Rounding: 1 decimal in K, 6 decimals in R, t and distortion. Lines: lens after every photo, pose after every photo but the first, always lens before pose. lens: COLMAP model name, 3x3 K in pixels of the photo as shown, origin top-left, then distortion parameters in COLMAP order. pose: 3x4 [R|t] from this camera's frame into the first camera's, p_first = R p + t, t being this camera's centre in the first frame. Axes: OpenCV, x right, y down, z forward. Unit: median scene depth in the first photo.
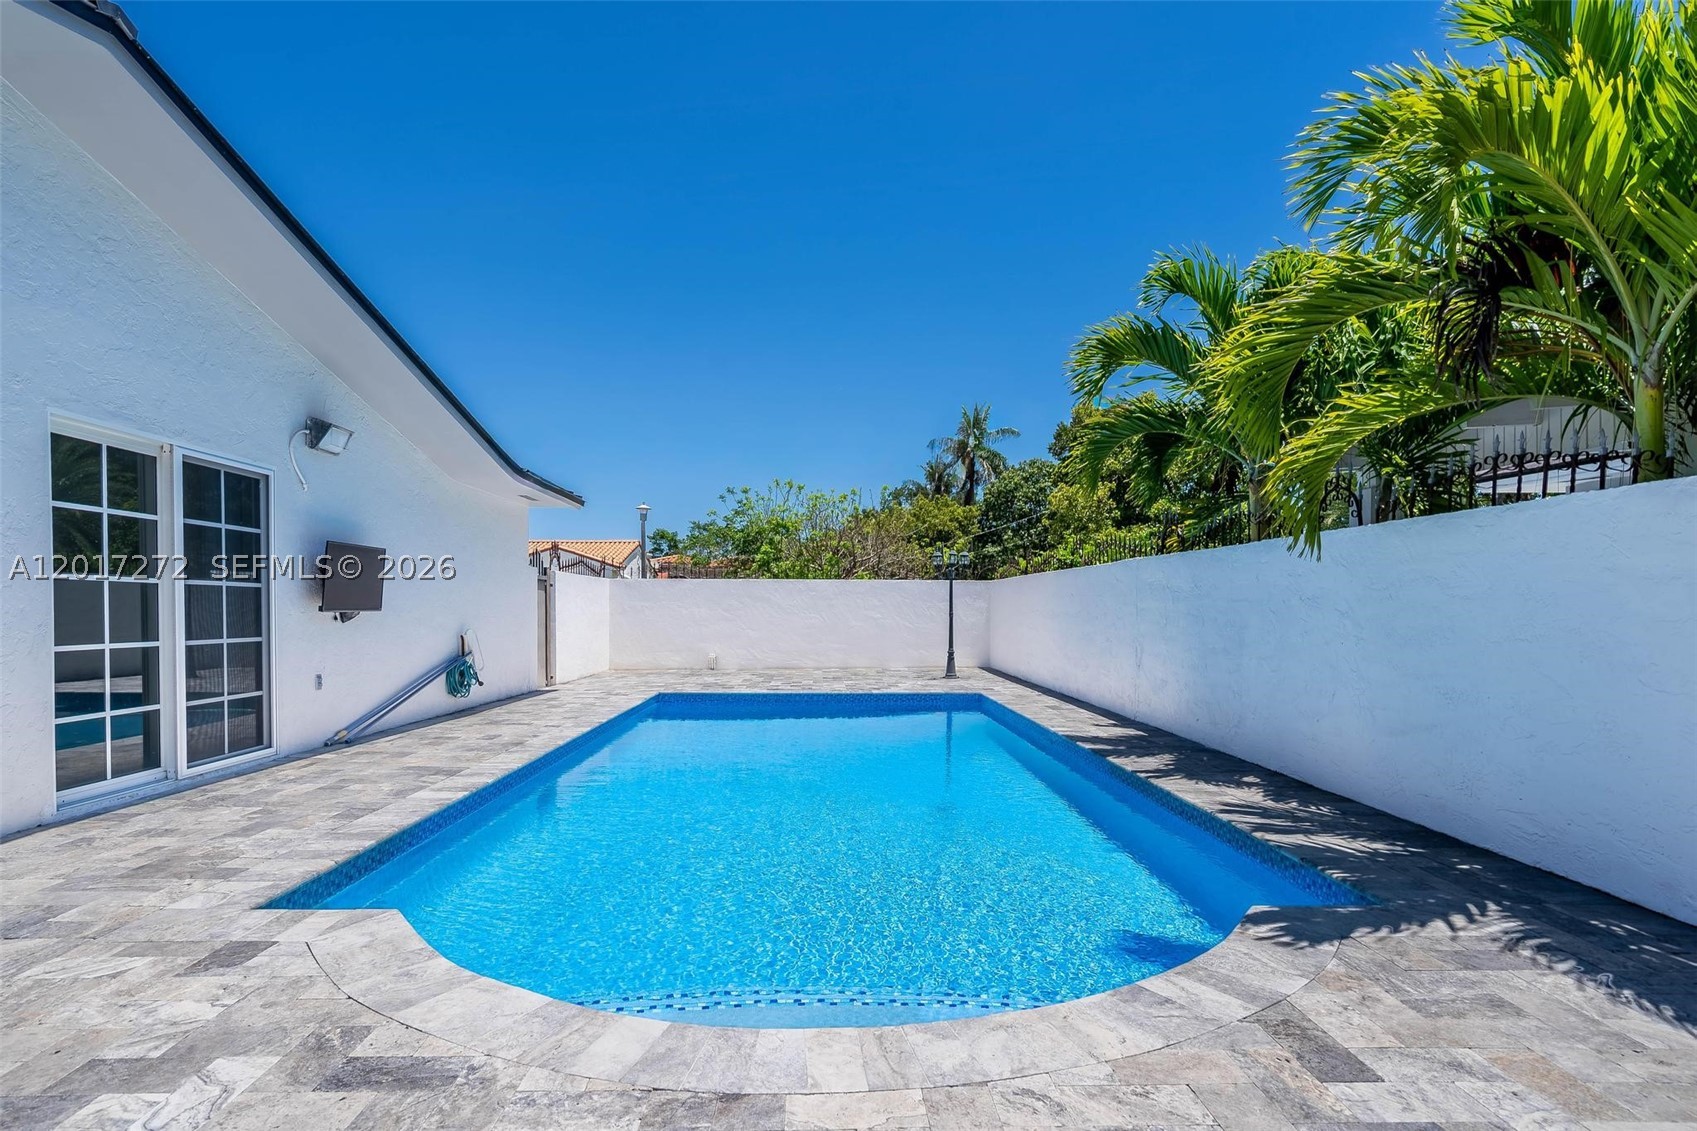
lens RADIAL K [[933.5, 0, 845.3], [0, 933.5, 611.6], [0, 0, 1]] dist [0.001959, 0.000497]
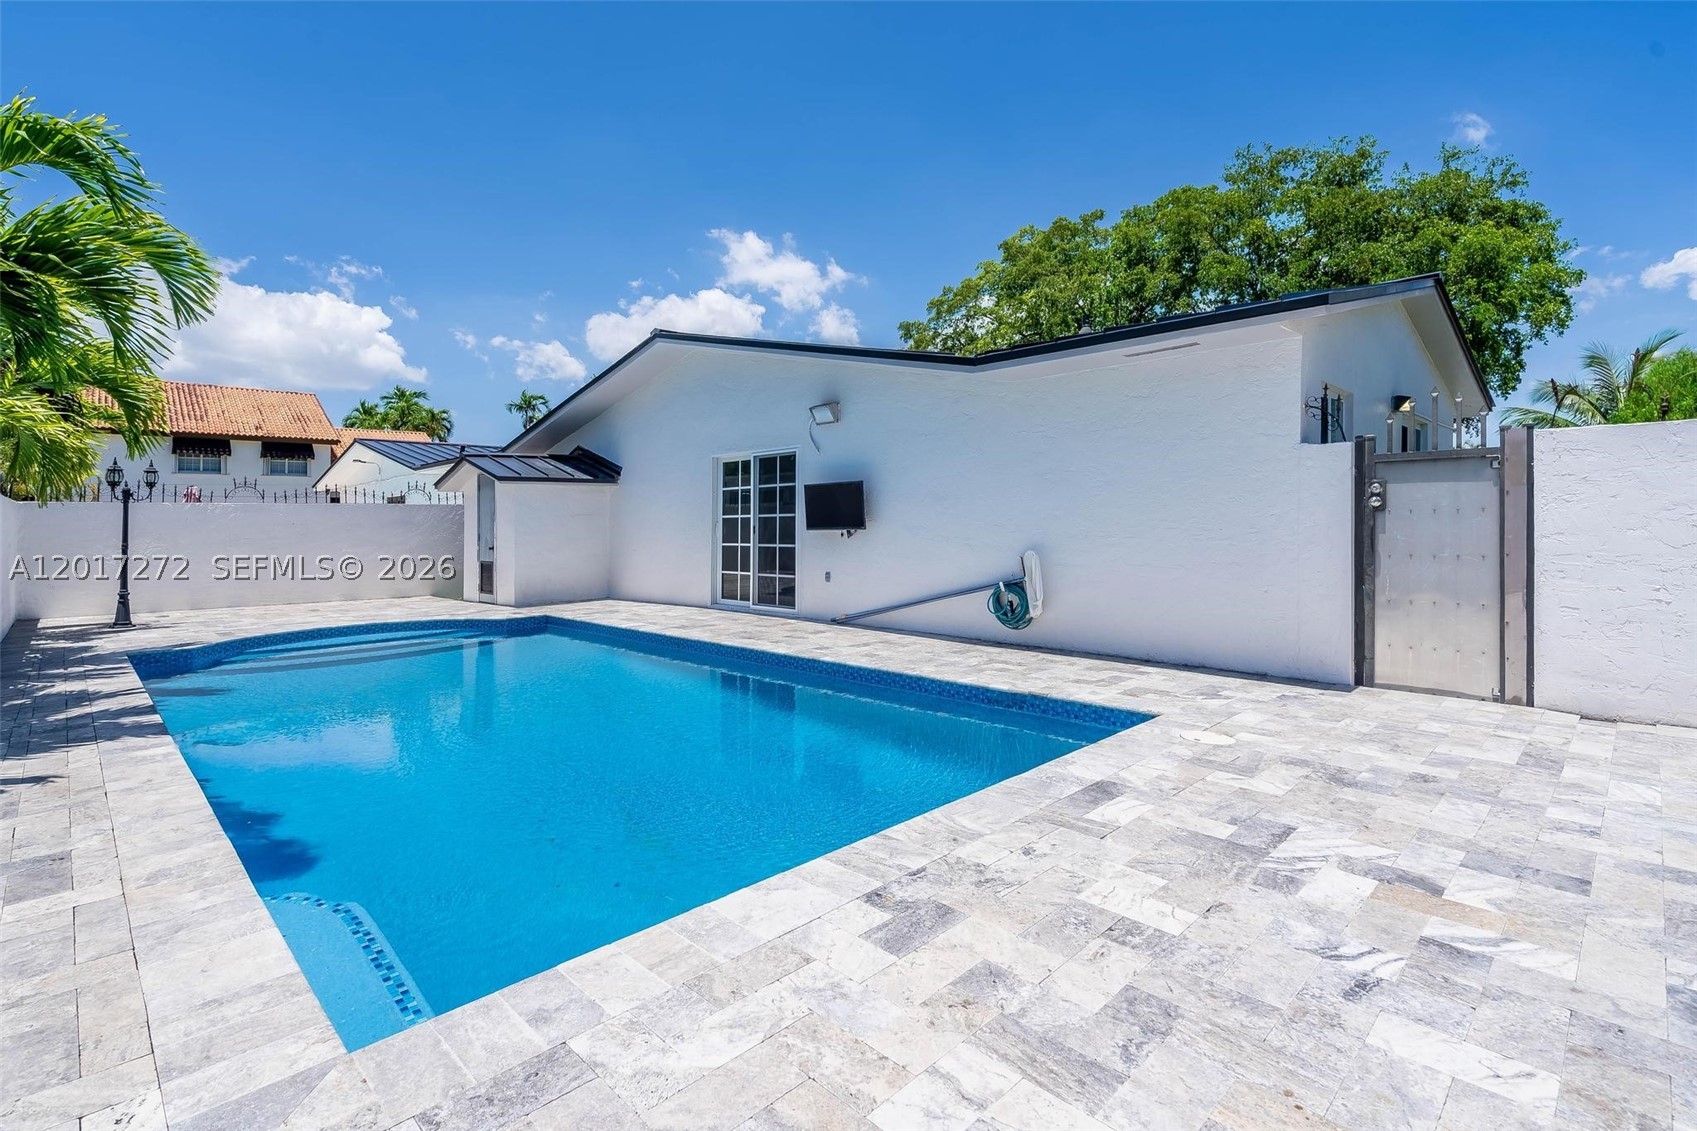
lens RADIAL K [[775.4, 0, 849.3], [0, 775.4, 541.0], [0, 0, 1]] dist [-0.004969, -0.000387]
pose [[-0.720263, 0.013277, -0.693574, 0.343684], [0.002360, 0.999858, 0.016689, -0.004525], [0.693697, 0.010384, -0.720192, 2.348533]]
